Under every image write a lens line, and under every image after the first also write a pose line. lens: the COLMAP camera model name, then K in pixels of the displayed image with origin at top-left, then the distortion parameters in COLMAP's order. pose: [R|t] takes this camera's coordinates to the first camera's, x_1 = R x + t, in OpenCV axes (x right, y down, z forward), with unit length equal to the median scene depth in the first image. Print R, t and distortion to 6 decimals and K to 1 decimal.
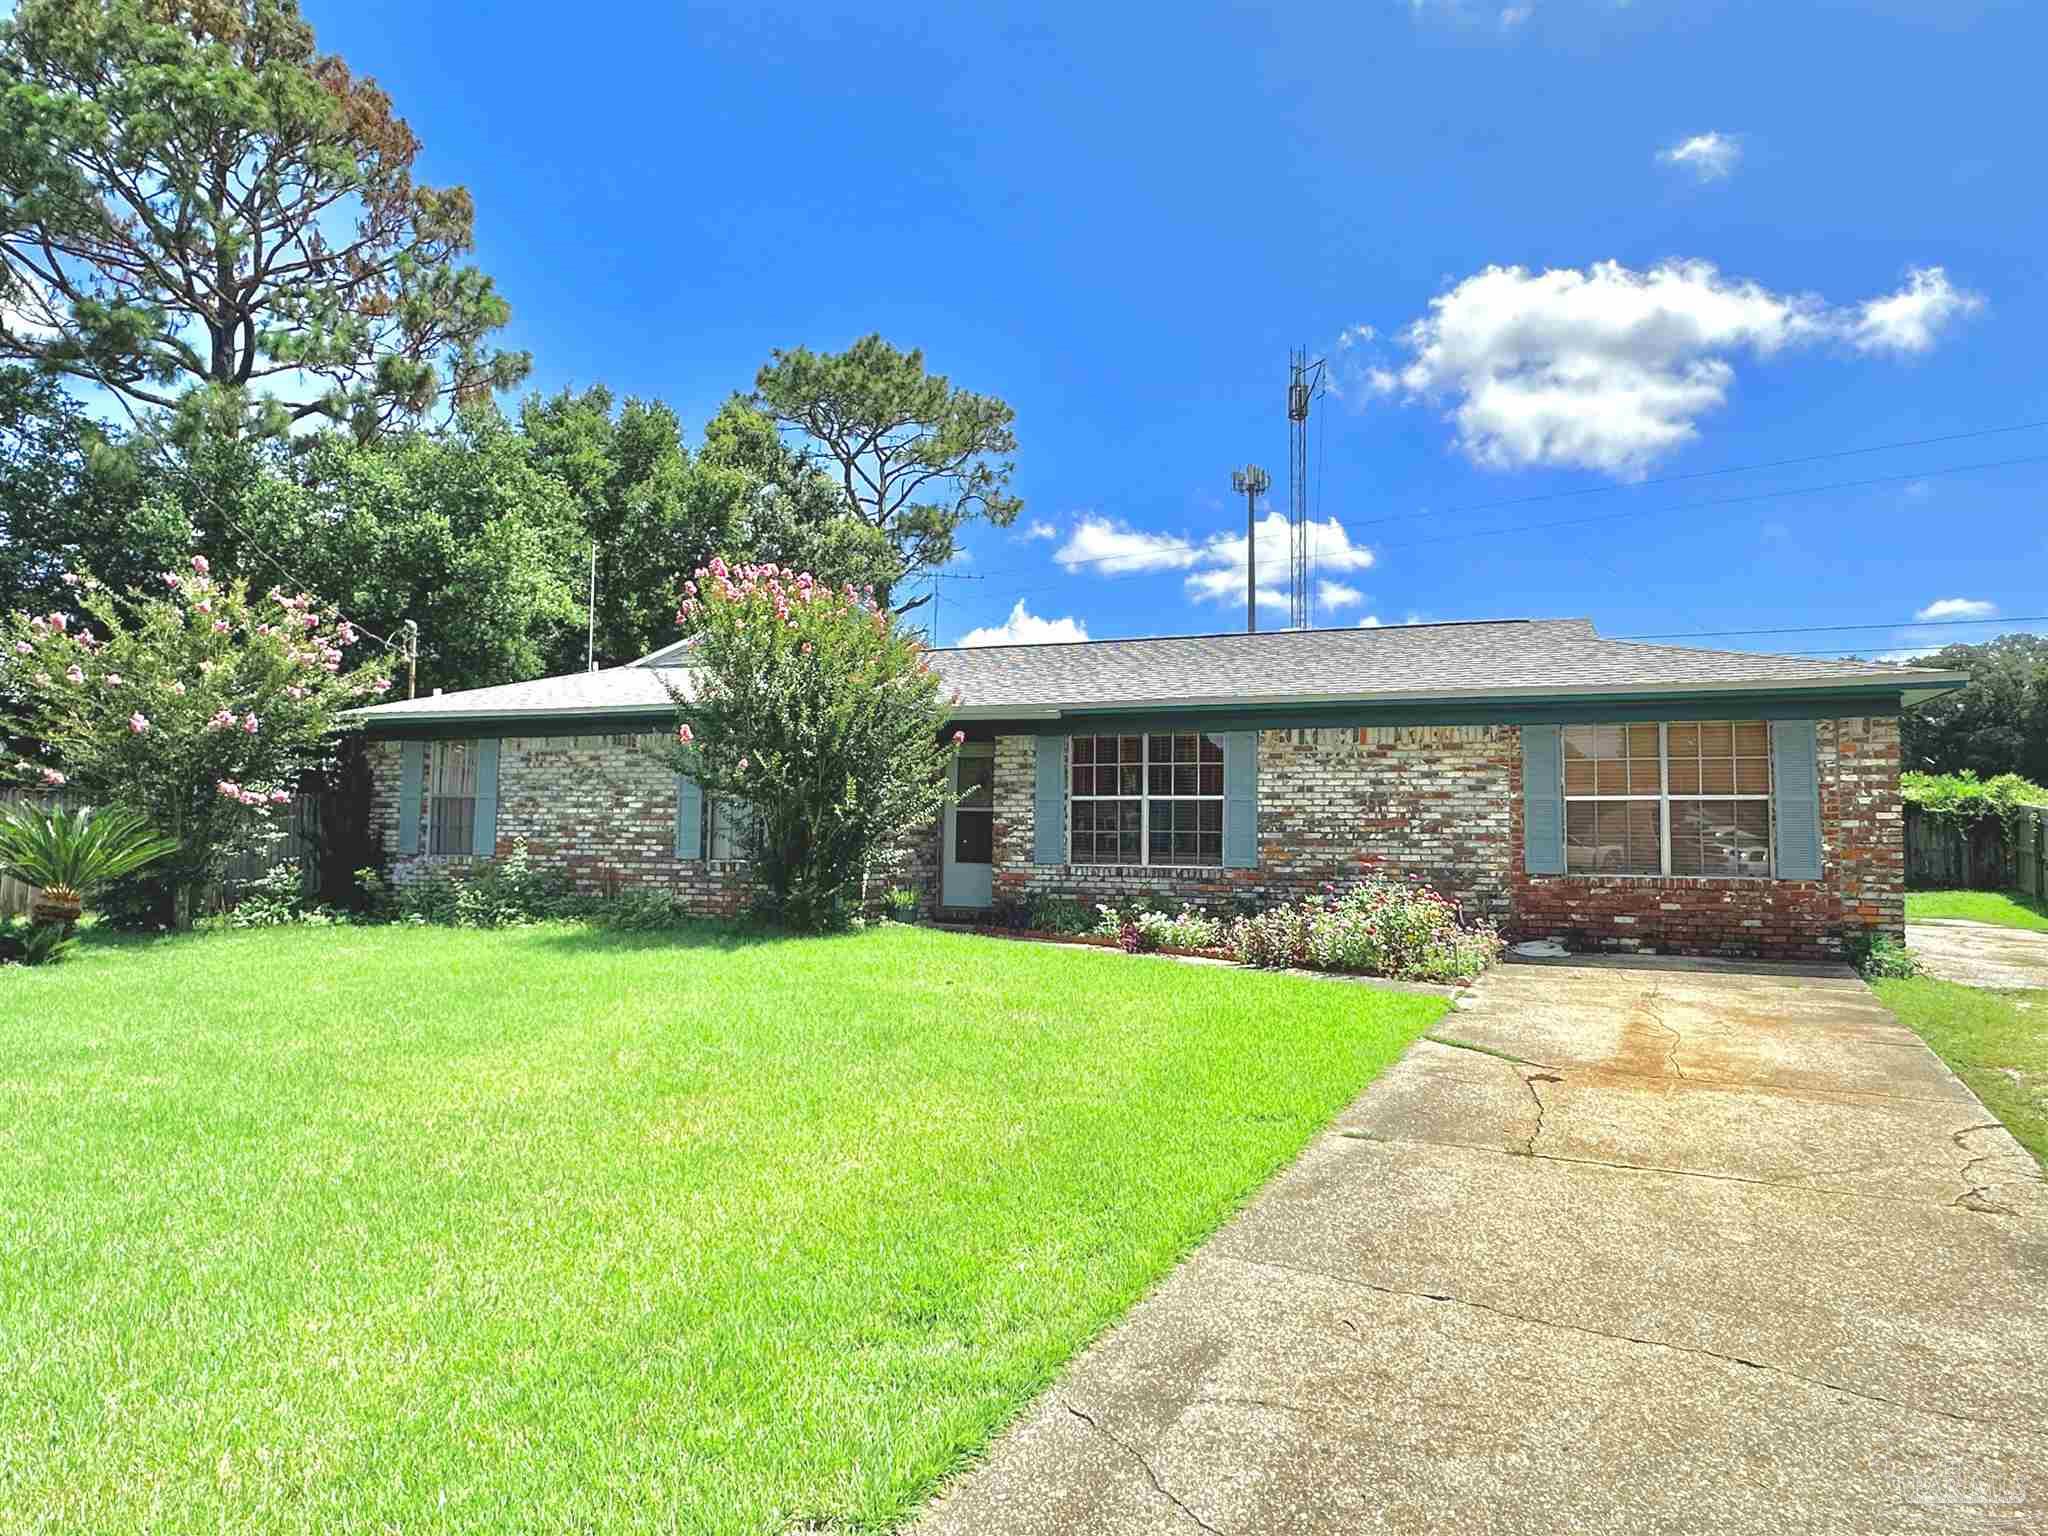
lens RADIAL K [[1238.8, 0, 1022.7], [0, 1238.8, 760.0], [0, 0, 1]] dist [-0.013130, 0.017493]
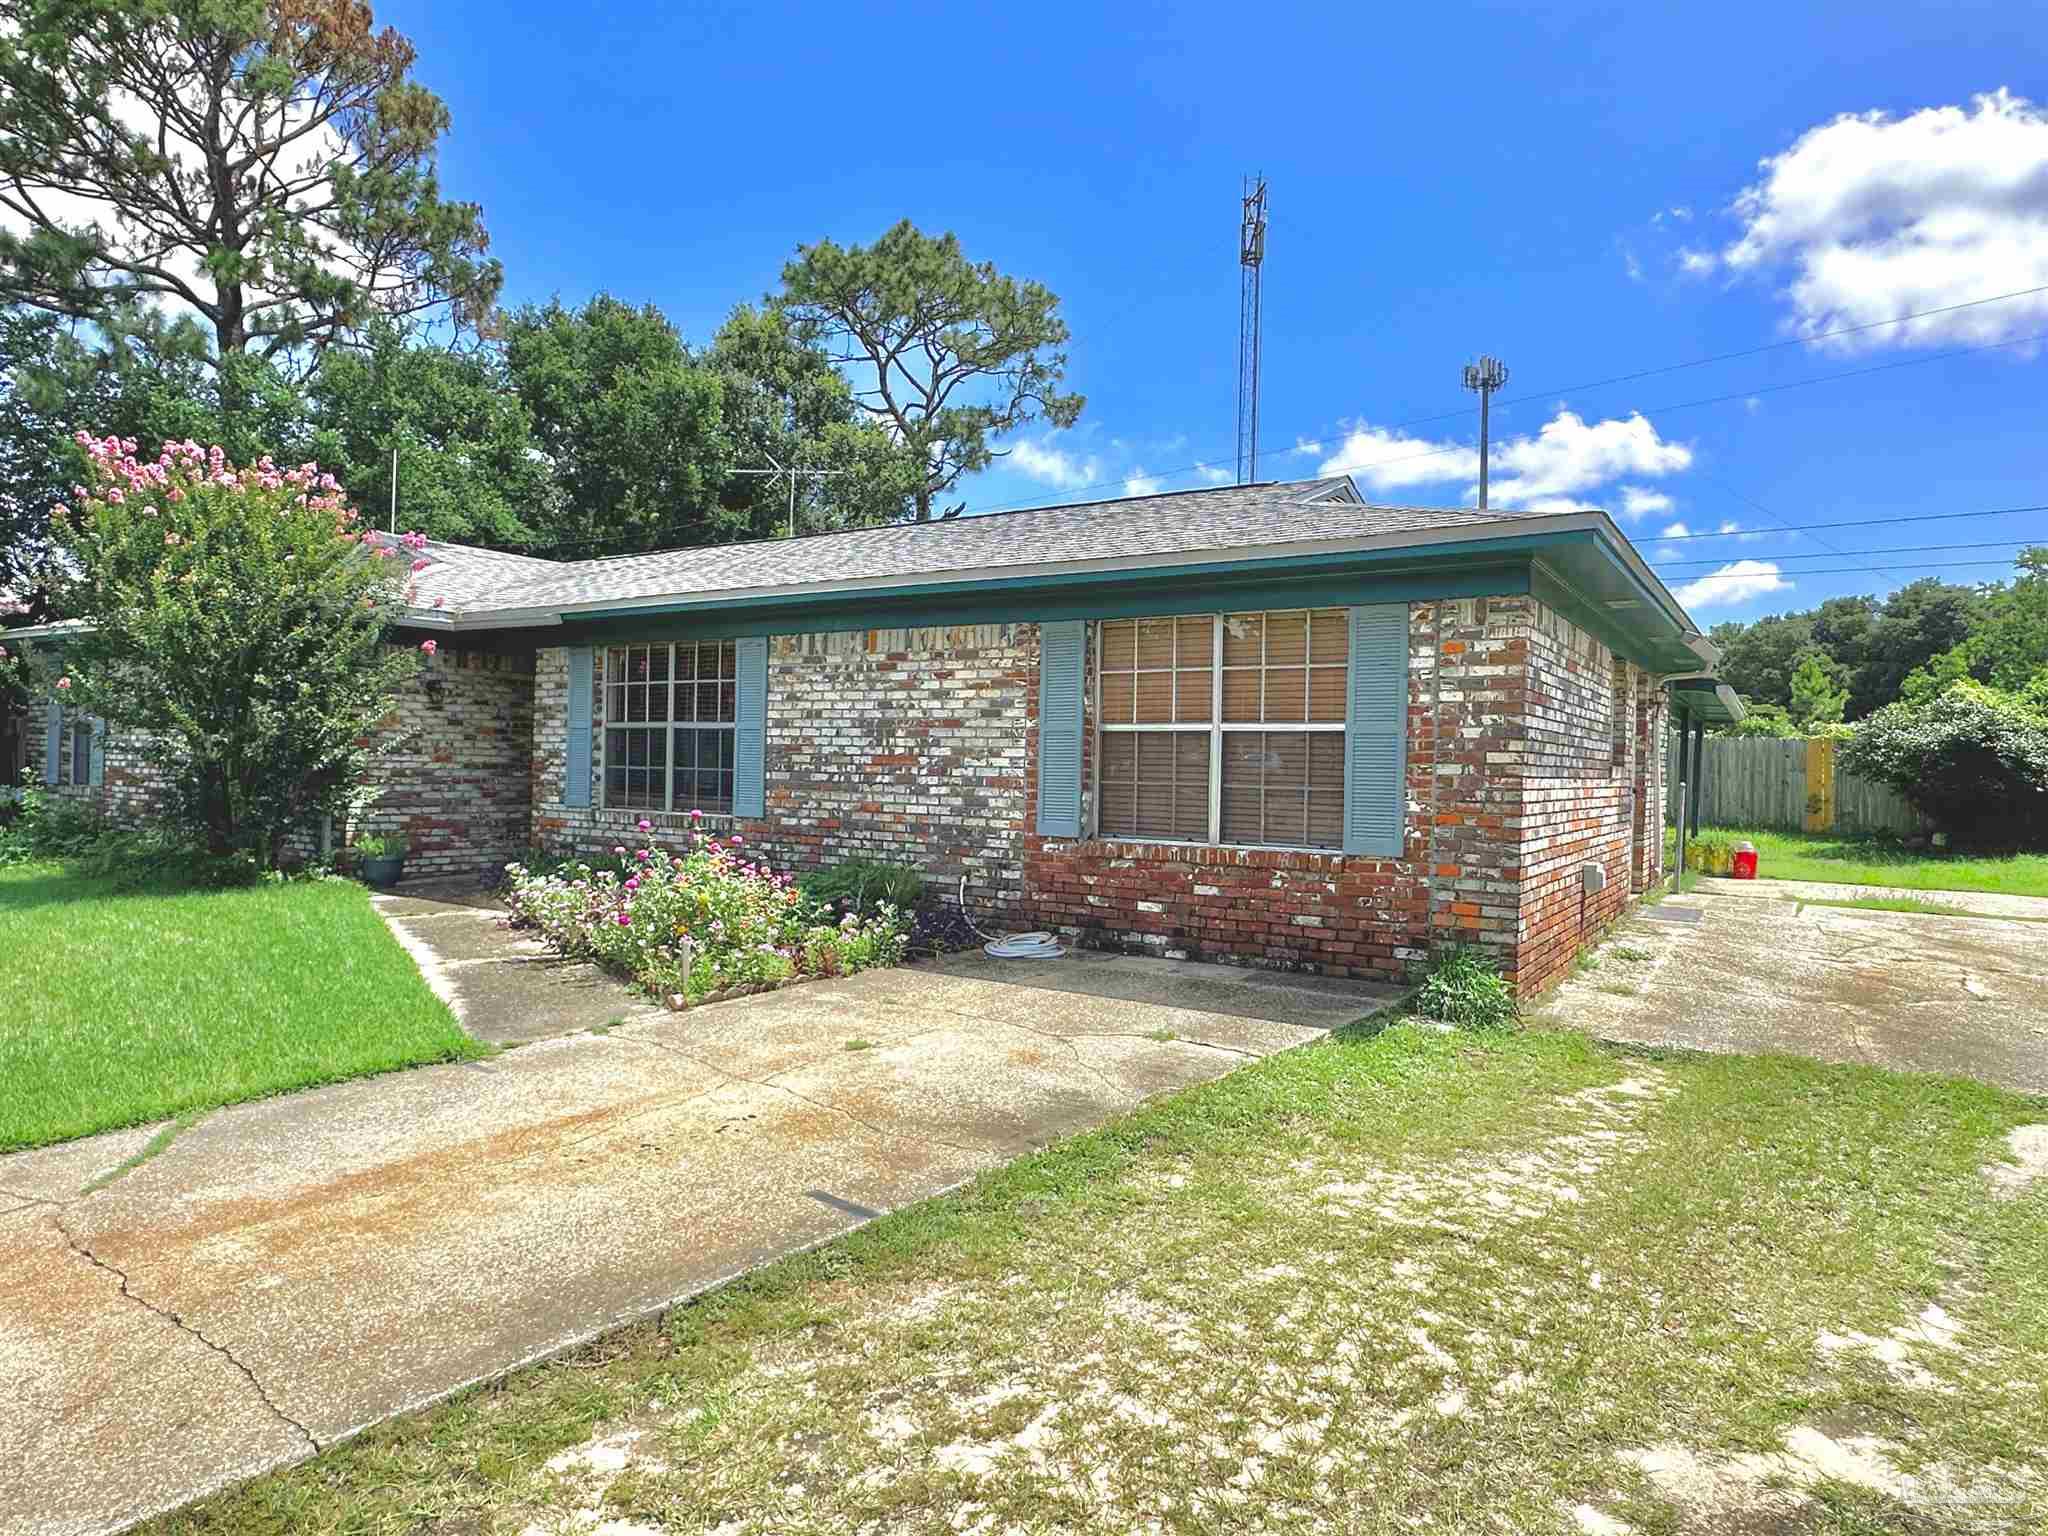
lens RADIAL K [[1238.8, 0, 1023.7], [0, 1238.8, 766.9], [0, 0, 1]] dist [-0.013130, 0.017493]
pose [[0.978242, 0.009339, -0.207257, 0.517919], [0.004300, 0.997859, 0.065256, 0.007182], [0.207423, -0.064728, 0.976108, 0.302734]]
